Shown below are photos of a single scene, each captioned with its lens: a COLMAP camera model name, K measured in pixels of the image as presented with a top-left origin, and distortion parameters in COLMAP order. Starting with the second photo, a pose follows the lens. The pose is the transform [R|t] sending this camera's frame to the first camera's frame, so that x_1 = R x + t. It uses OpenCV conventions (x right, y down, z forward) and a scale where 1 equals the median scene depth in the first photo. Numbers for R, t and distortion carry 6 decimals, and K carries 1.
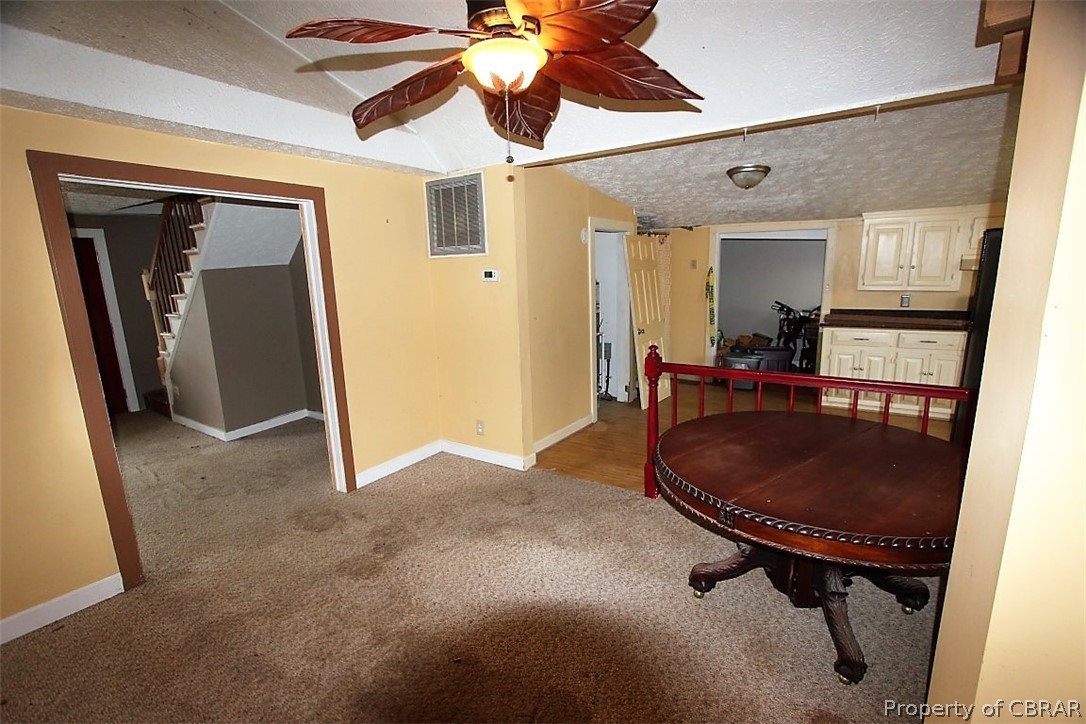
lens RADIAL K [[494.7, 0, 544.9], [0, 494.7, 374.6], [0, 0, 1]] dist [-0.000487, 0.000073]
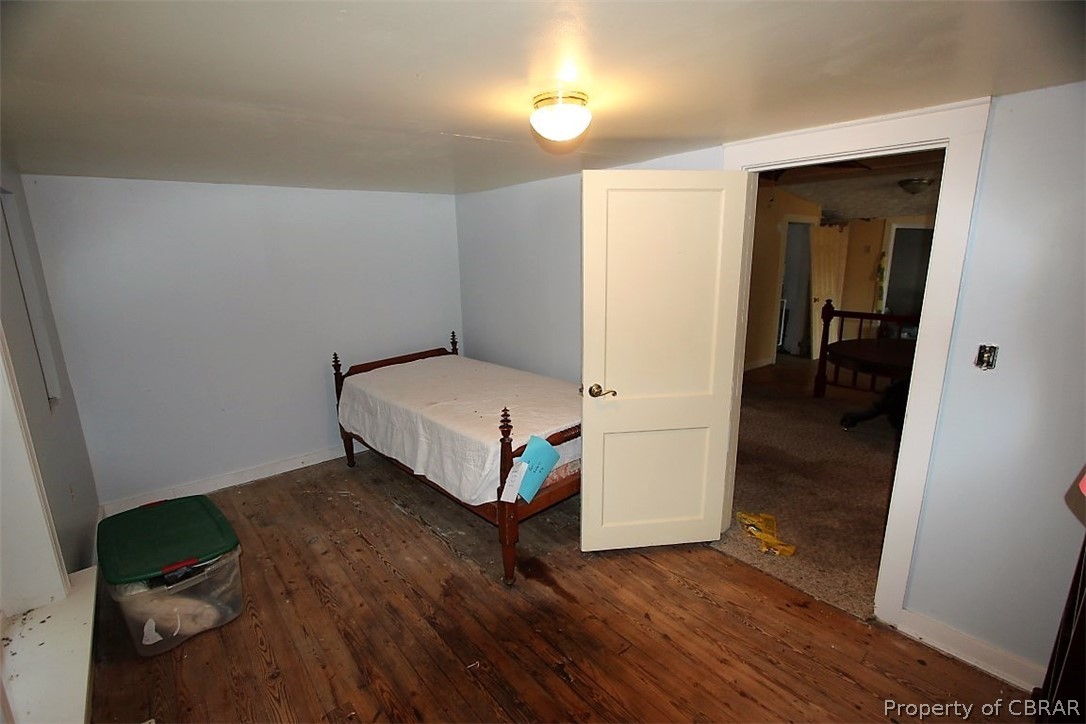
lens RADIAL K [[495.7, 0, 562.1], [0, 495.7, 364.2], [0, 0, 1]] dist [0.000656, 0.000098]
pose [[0.963813, 0.086315, -0.252219, -0.104296], [-0.081644, 0.996241, 0.028948, 0.095659], [0.253769, -0.007308, 0.967237, -0.420731]]
